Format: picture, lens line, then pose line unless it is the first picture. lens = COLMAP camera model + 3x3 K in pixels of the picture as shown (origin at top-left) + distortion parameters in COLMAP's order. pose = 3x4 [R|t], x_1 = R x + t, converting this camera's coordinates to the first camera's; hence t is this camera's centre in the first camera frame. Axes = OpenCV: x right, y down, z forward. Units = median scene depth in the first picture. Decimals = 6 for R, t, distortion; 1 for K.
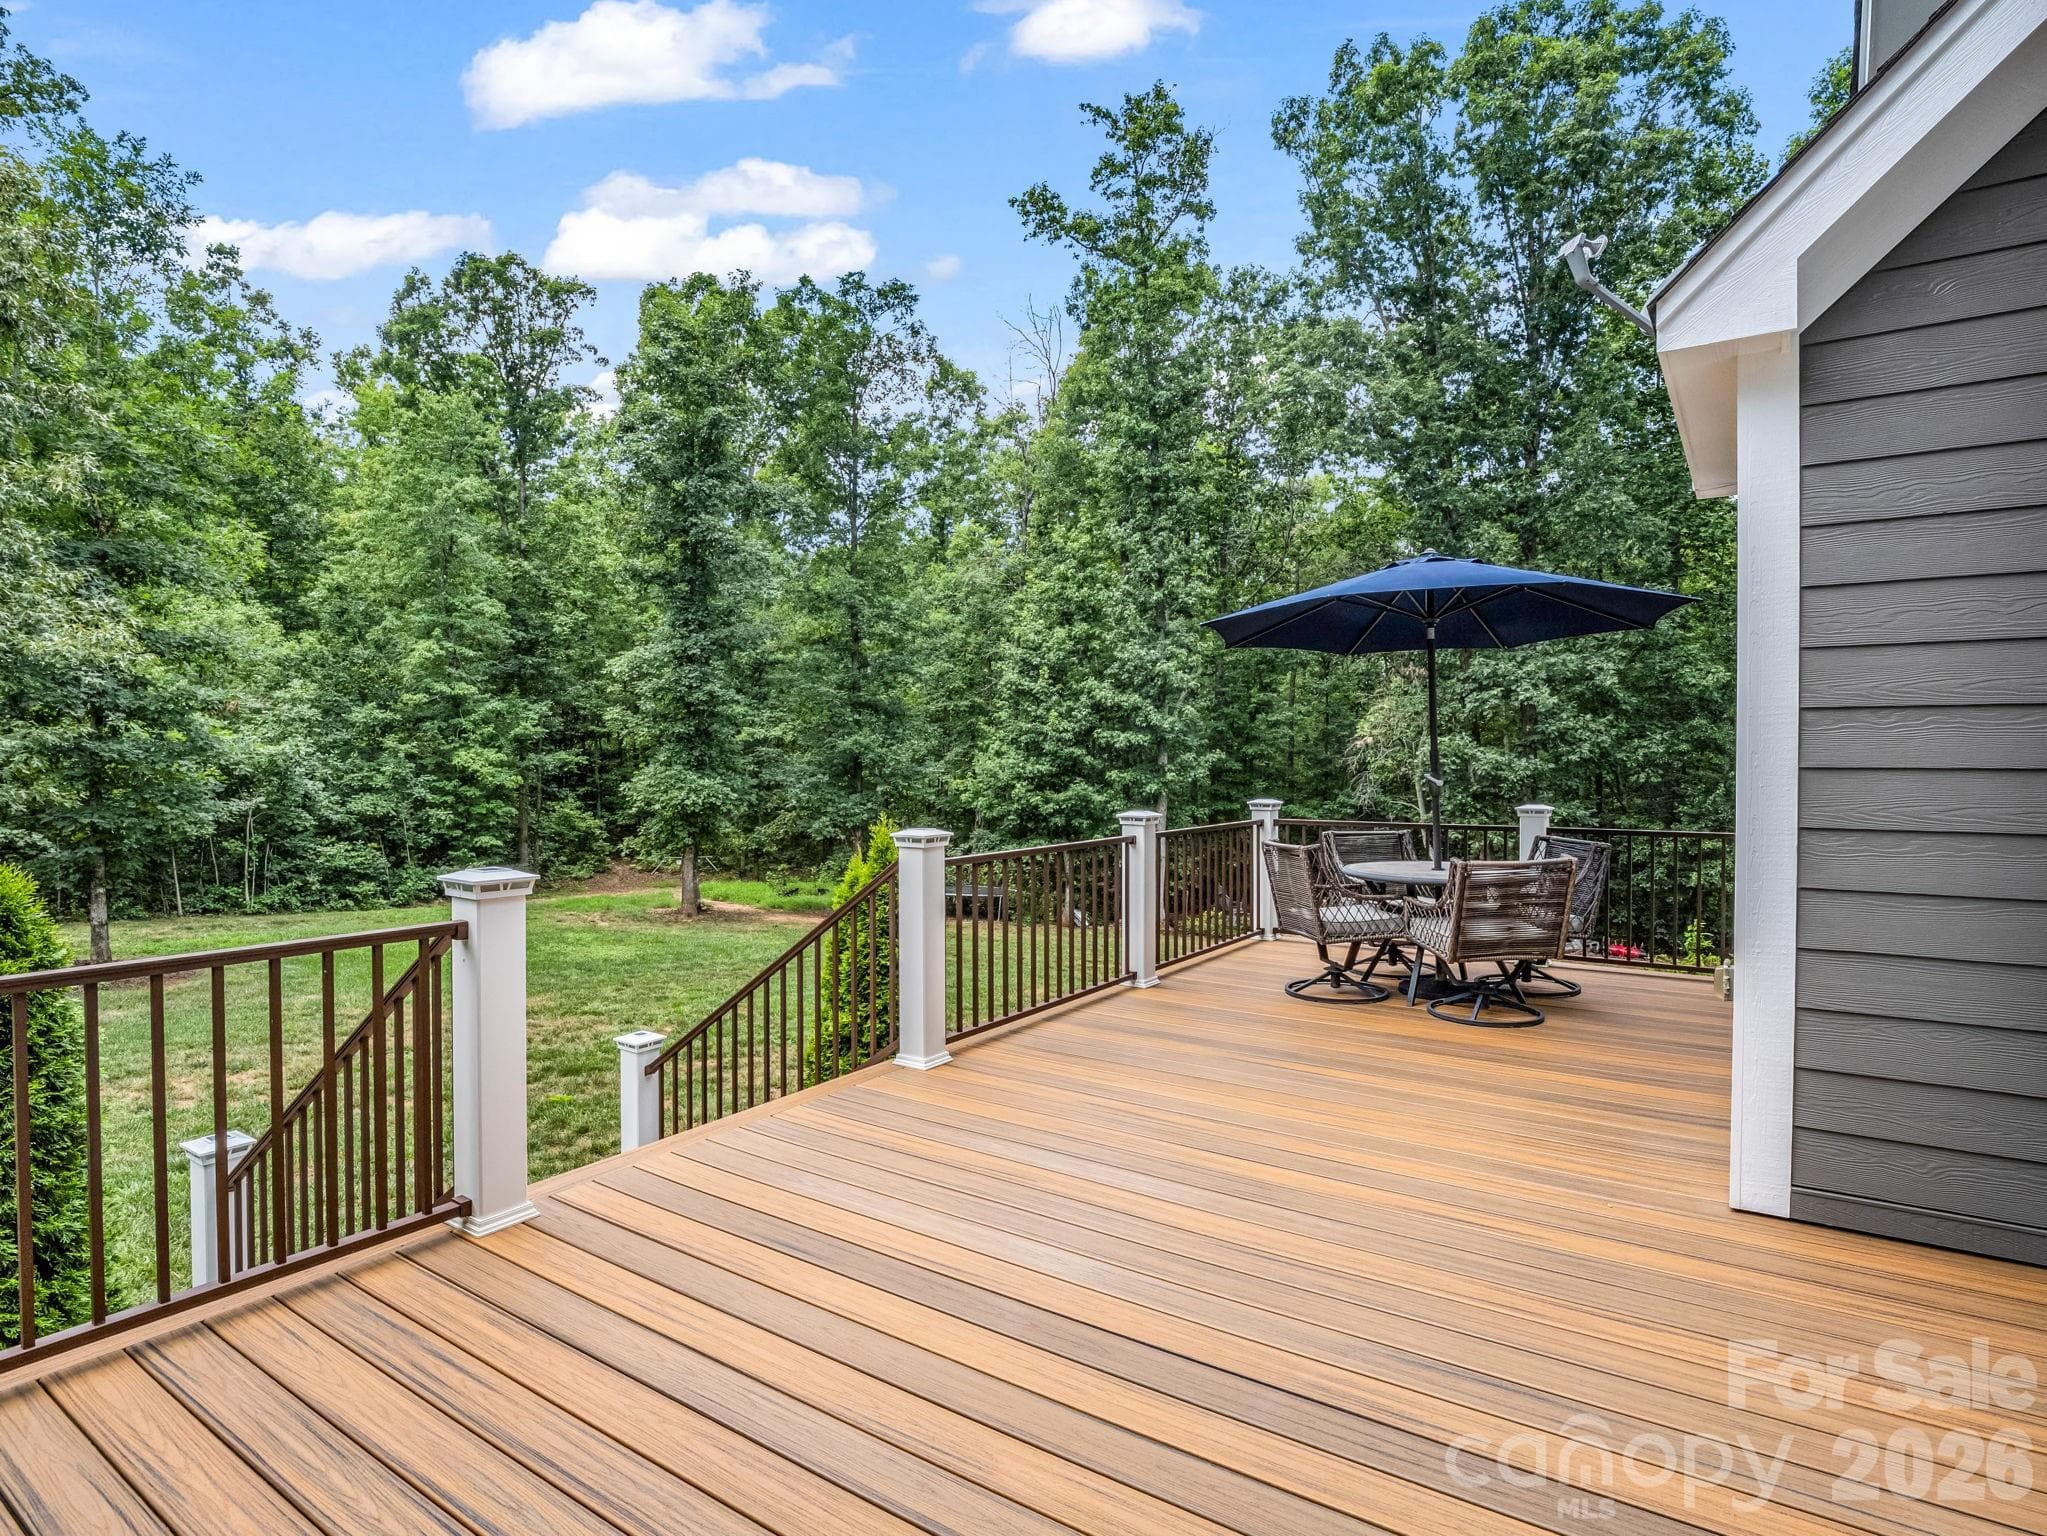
lens RADIAL K [[1068.2, 0, 1023.5], [0, 1068.2, 768.0], [0, 0, 1]] dist [0.000442, -0.000683]
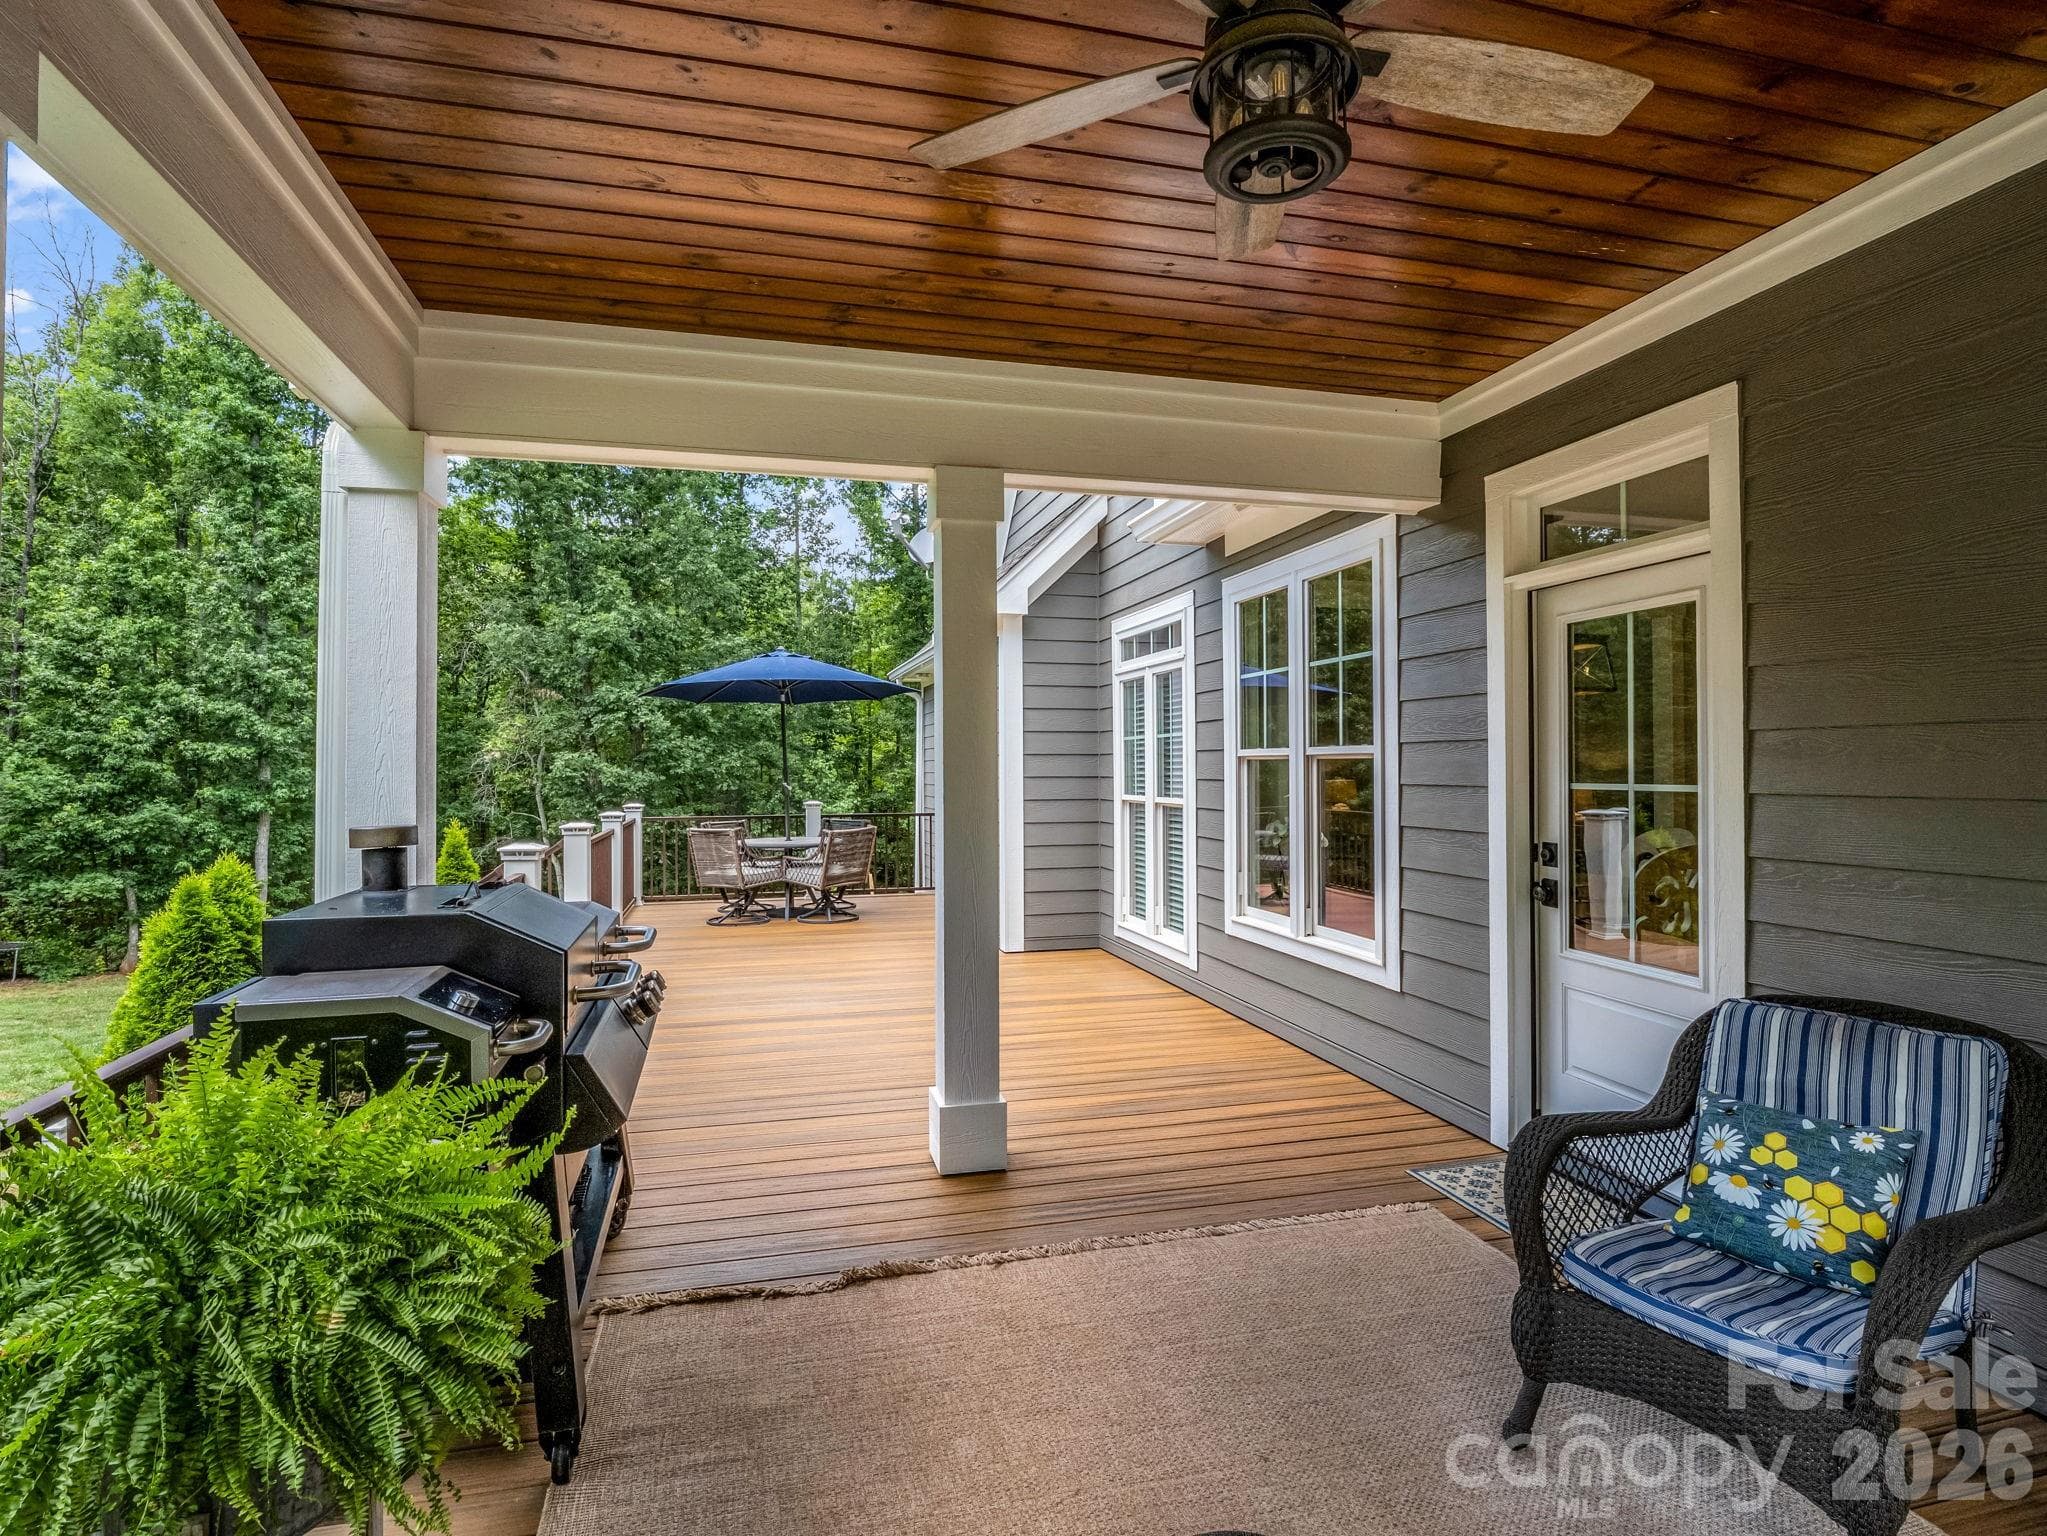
lens RADIAL K [[1068.2, 0, 1023.5], [0, 1068.2, 768.0], [0, 0, 1]] dist [0.000442, -0.000683]
pose [[0.639676, -0.002284, 0.768642, -0.162224], [0.010678, 0.999925, -0.005915, -0.001256], [-0.768571, 0.011992, 0.639652, -0.084038]]
